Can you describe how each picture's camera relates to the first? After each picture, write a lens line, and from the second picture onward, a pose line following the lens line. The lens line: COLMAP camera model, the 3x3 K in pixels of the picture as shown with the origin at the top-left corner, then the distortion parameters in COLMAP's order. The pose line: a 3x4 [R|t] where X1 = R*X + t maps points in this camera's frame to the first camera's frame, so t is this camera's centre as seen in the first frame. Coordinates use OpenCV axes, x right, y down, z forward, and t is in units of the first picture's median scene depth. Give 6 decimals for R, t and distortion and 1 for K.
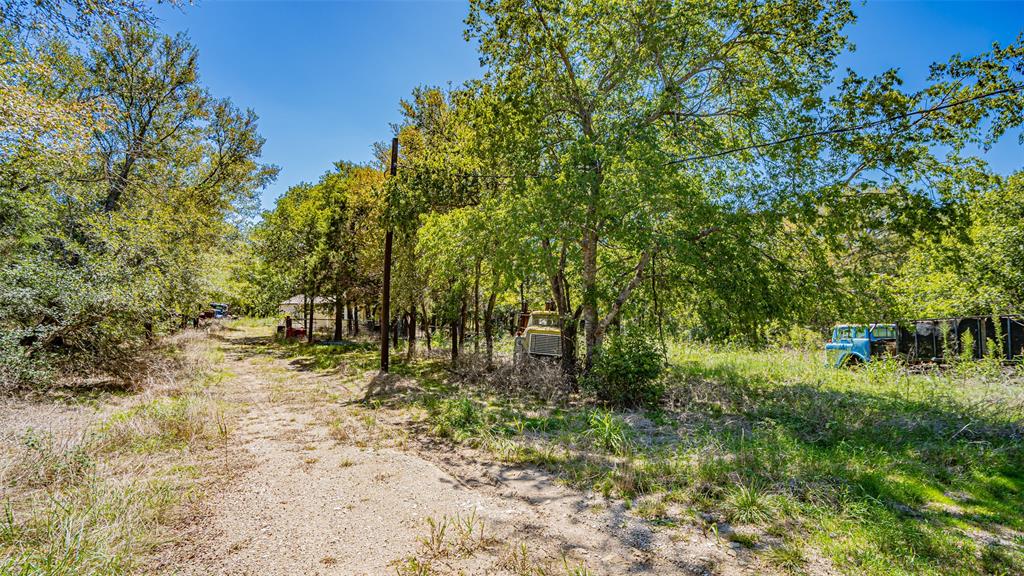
lens RADIAL K [[491.8, 0, 512.0], [0, 491.8, 288.0], [0, 0, 1]] dist [-0.000163, 0.000006]
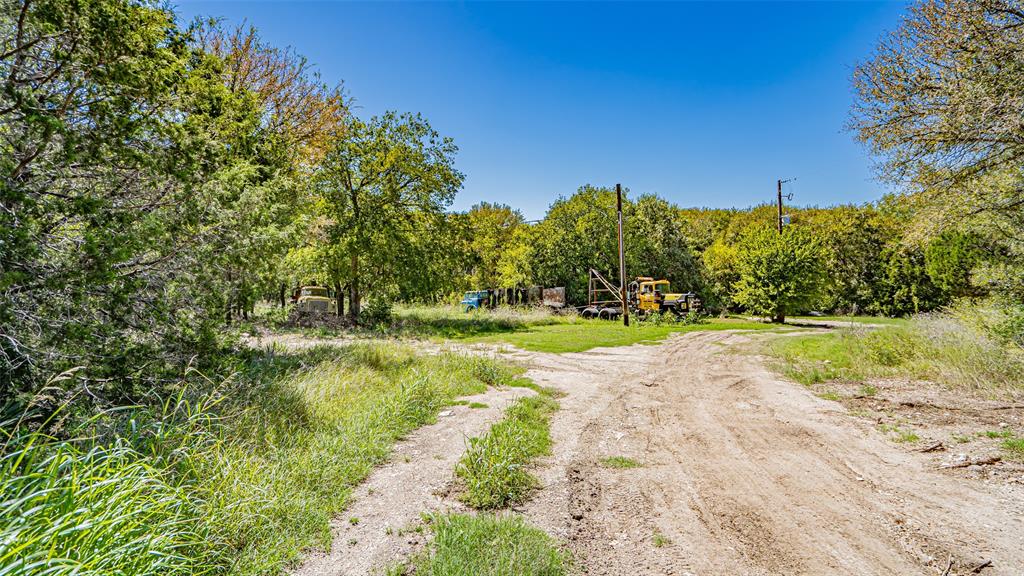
lens RADIAL K [[491.8, 0, 512.0], [0, 491.8, 288.0], [0, 0, 1]] dist [-0.000163, 0.000006]
pose [[0.810412, -0.013854, 0.585696, -0.290597], [-0.027537, 0.997715, 0.061703, -0.056631], [-0.585213, -0.066133, 0.808179, -0.606545]]
